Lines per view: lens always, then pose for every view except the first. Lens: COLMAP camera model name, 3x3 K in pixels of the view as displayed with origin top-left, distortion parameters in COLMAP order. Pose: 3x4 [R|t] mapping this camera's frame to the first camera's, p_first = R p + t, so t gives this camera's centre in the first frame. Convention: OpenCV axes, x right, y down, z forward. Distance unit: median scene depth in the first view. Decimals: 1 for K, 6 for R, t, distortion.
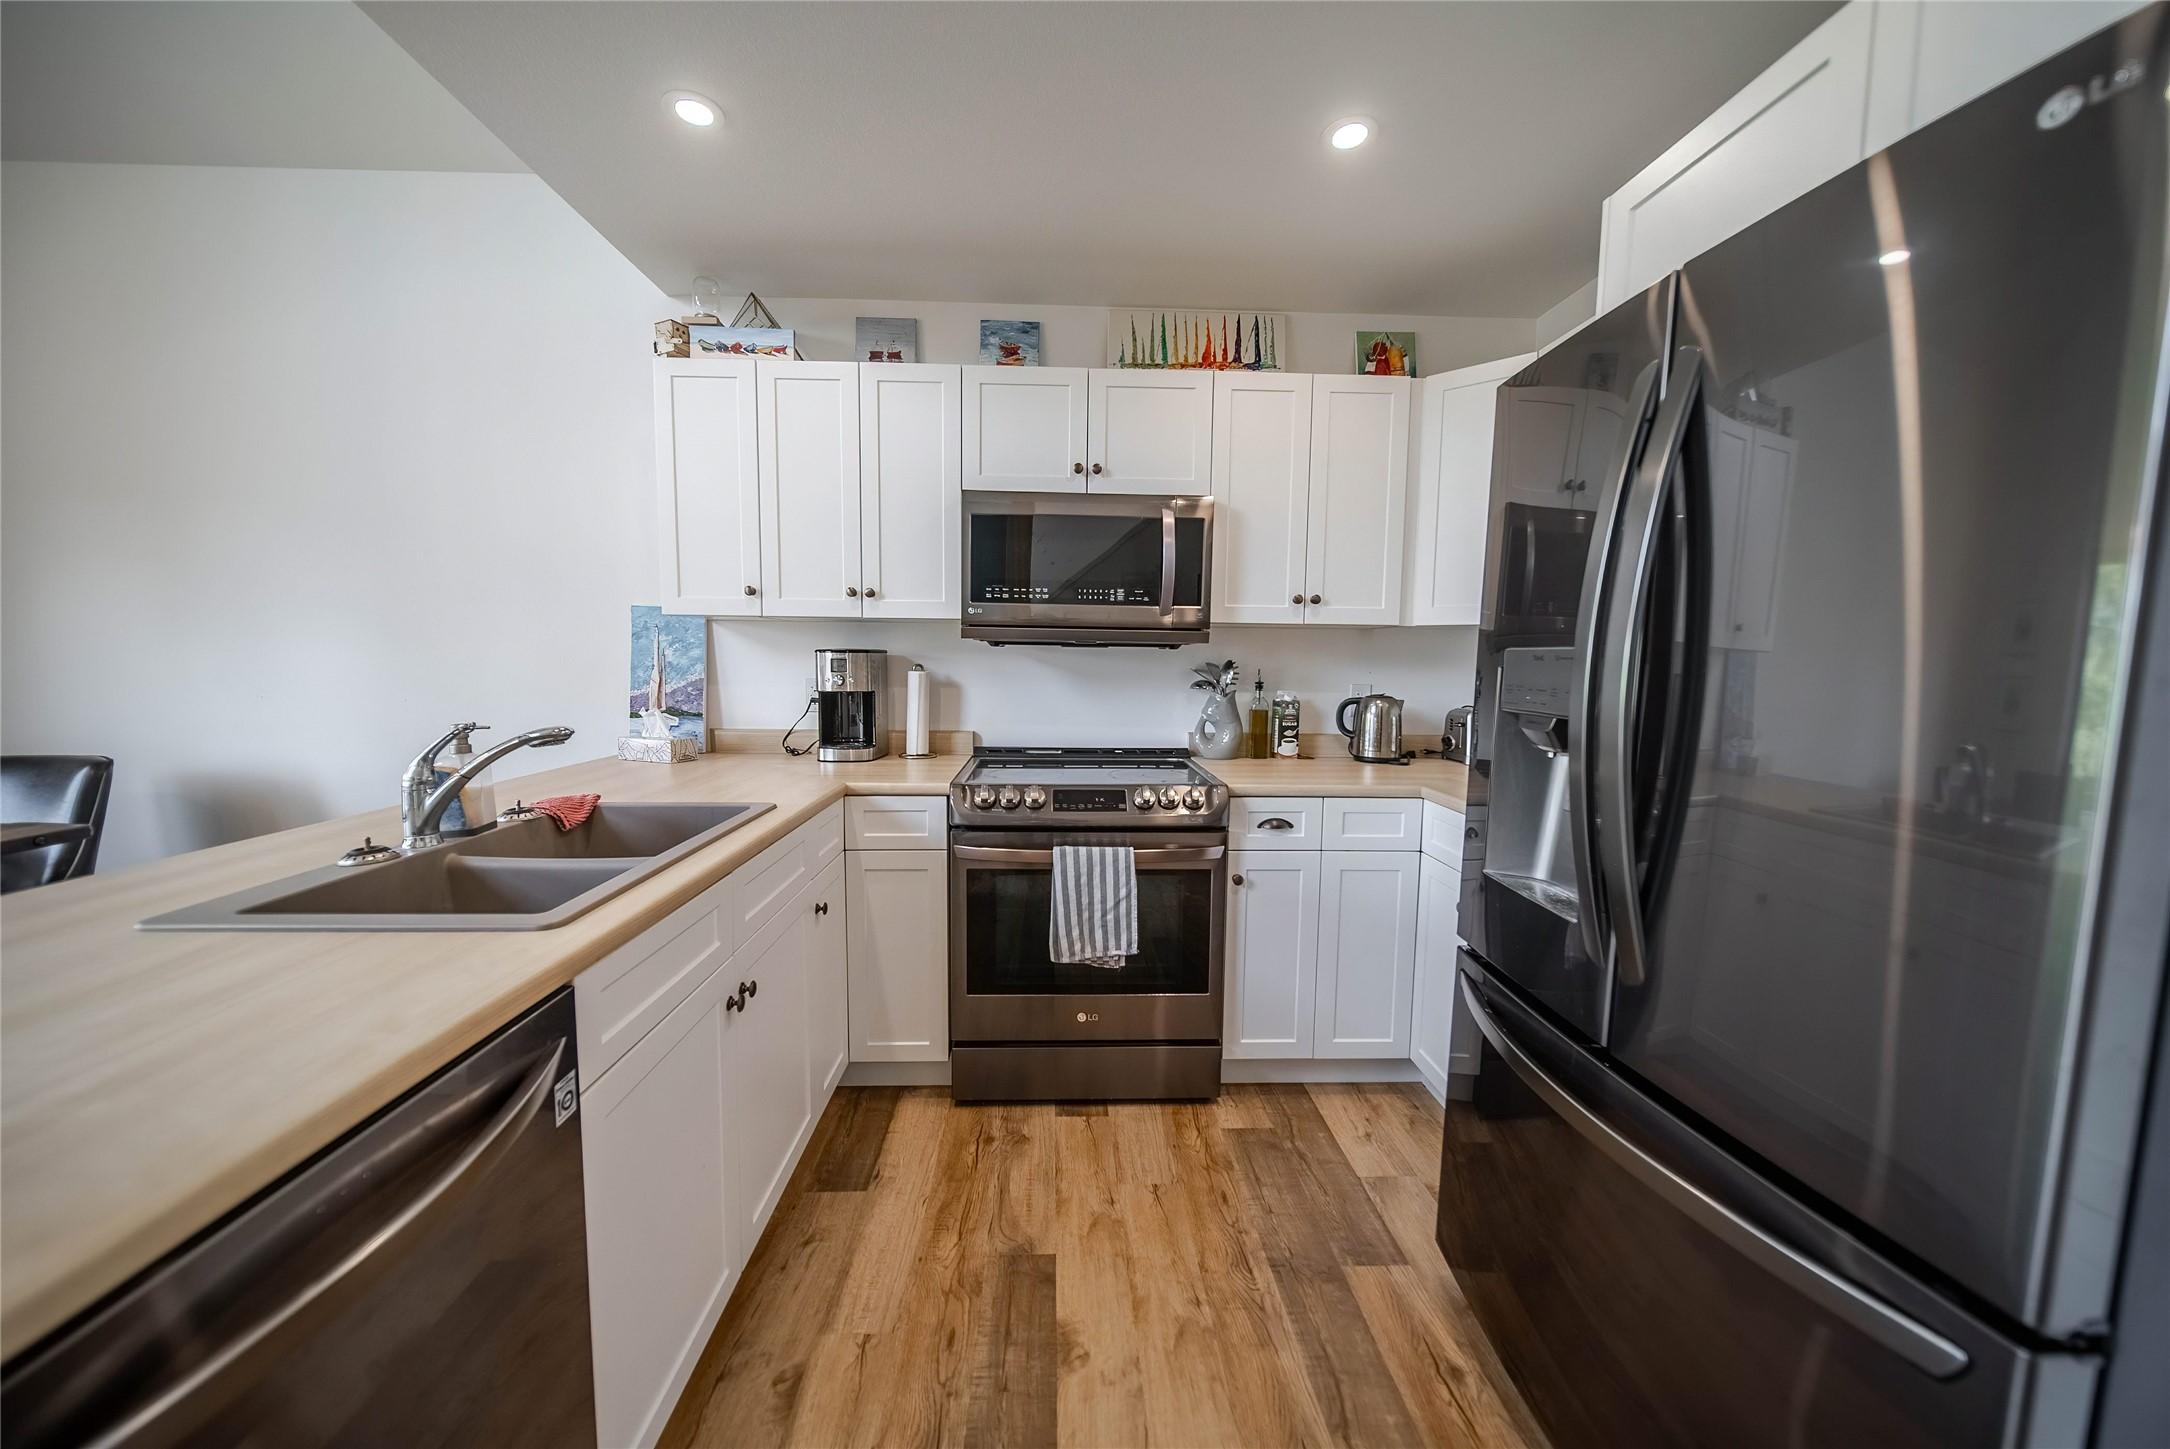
lens RADIAL K [[771.3, 0, 1079.6], [0, 771.3, 727.3], [0, 0, 1]] dist [0.001174, -0.000094]
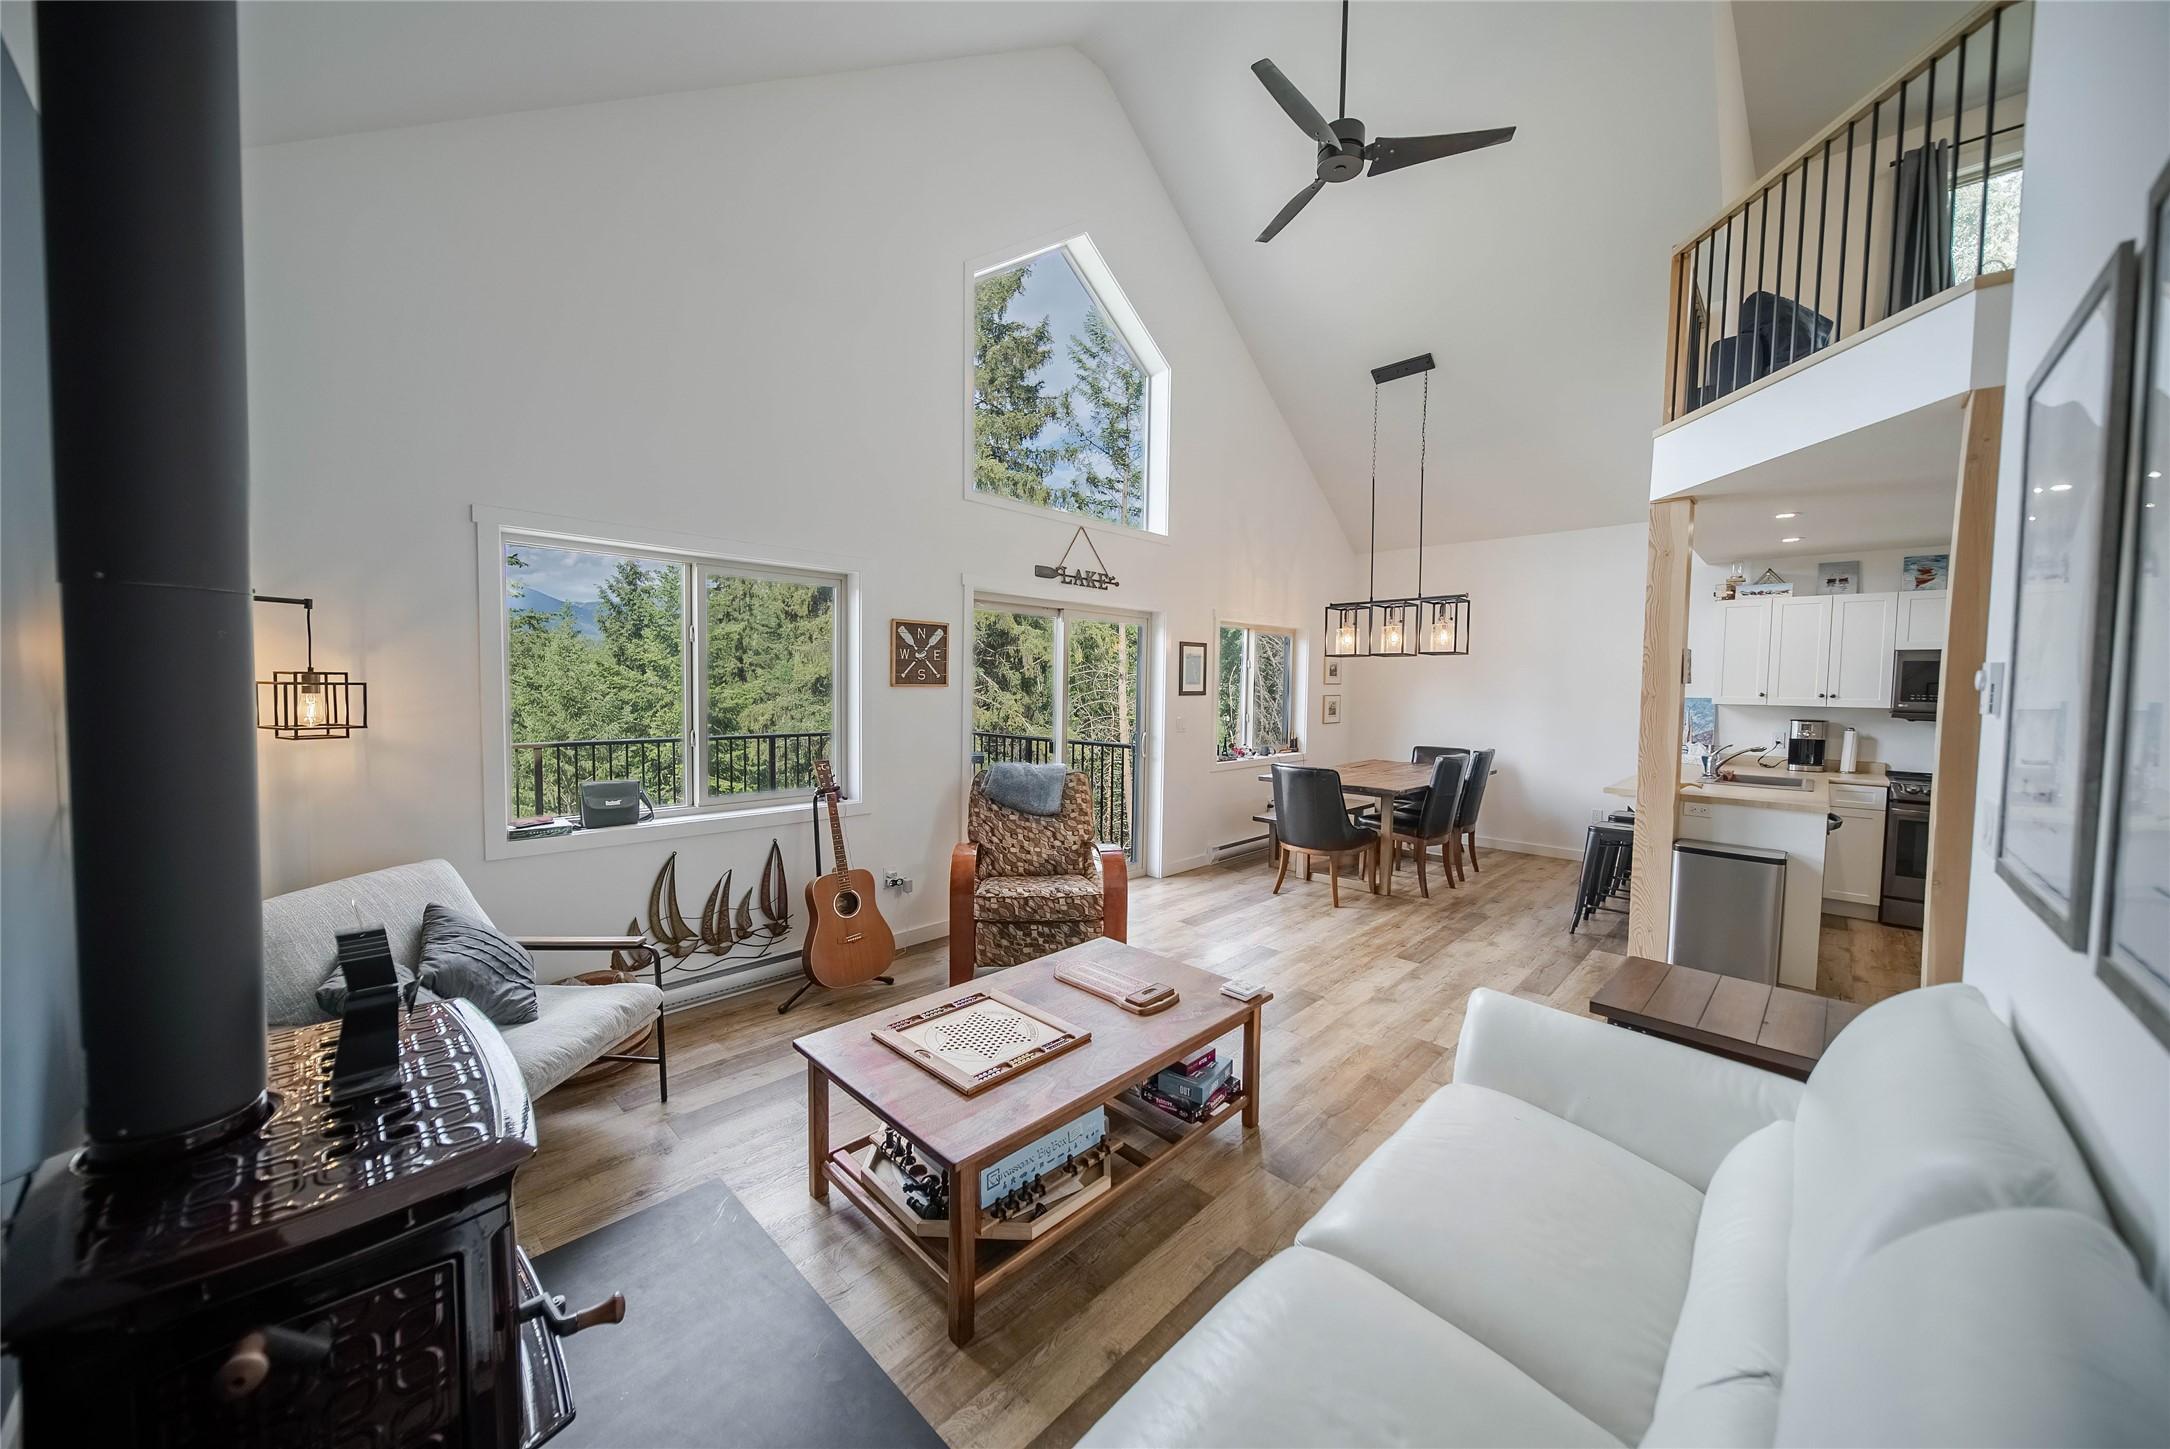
lens RADIAL K [[771.3, 0, 1079.2], [0, 771.3, 720.6], [0, 0, 1]] dist [0.001174, -0.000094]
pose [[0.692413, 0.036339, -0.720586, -0.161485], [-0.077284, 0.996720, -0.023999, 0.113682], [0.717350, 0.072307, 0.692951, -2.017078]]
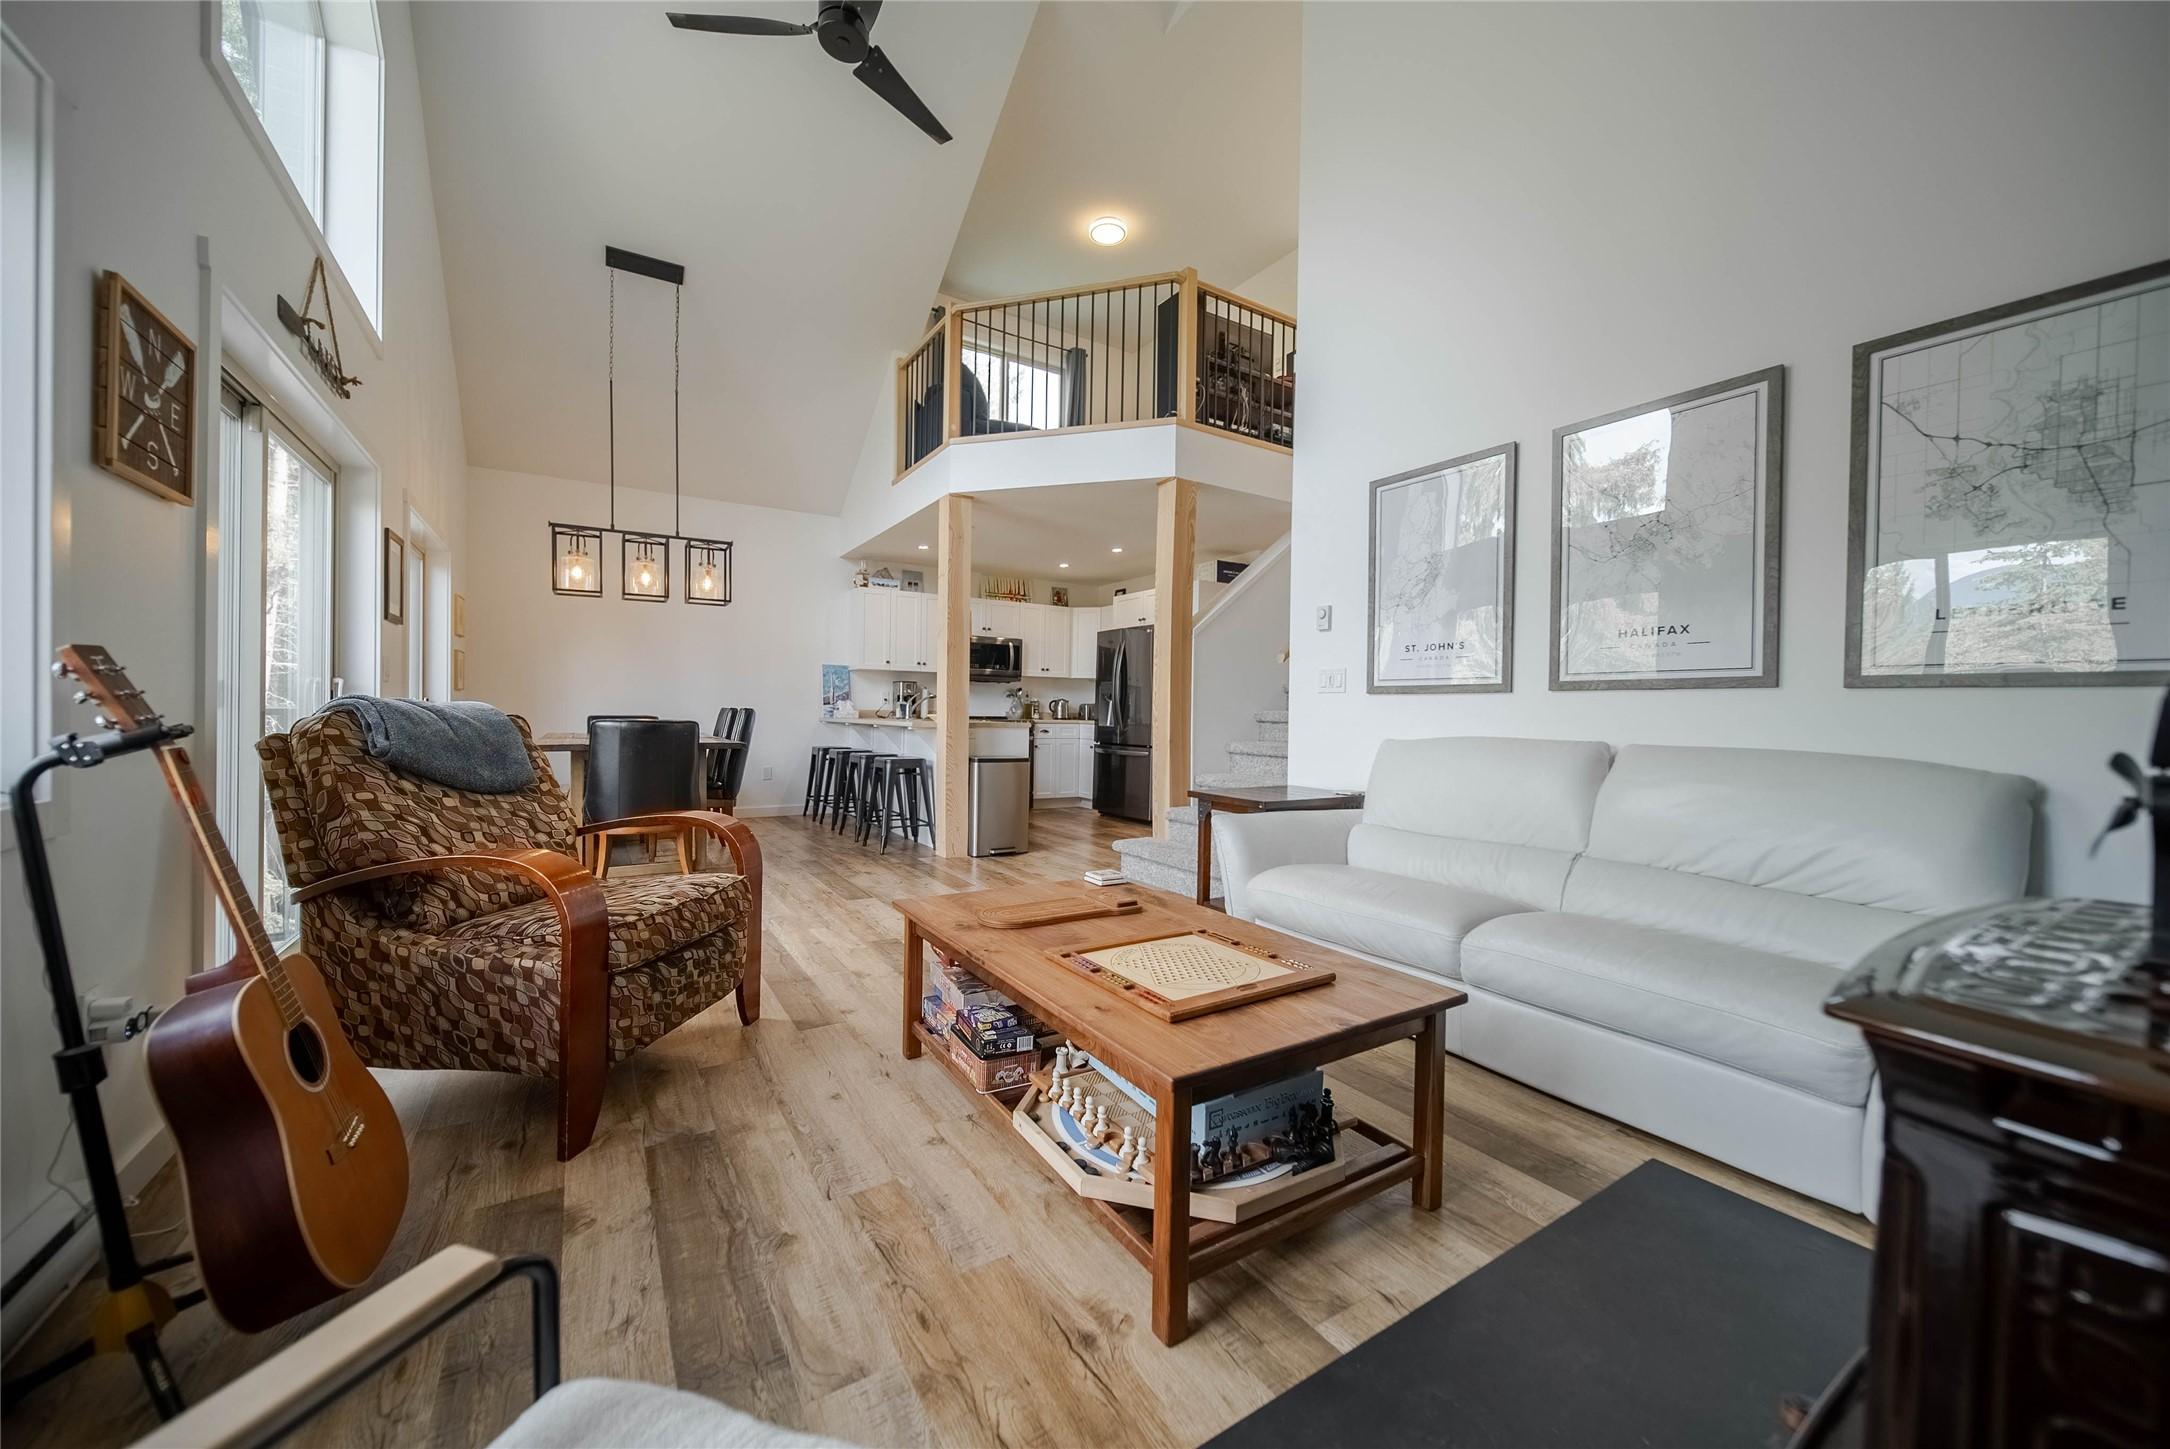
lens RADIAL K [[798.1, 0, 1074.0], [0, 798.1, 719.7], [0, 0, 1]] dist [-0.000767, -0.000067]
pose [[0.863434, -0.001686, 0.504459, -1.331105], [0.042775, 0.996638, -0.069882, 0.296937], [-0.502645, 0.081916, 0.860603, -2.022937]]
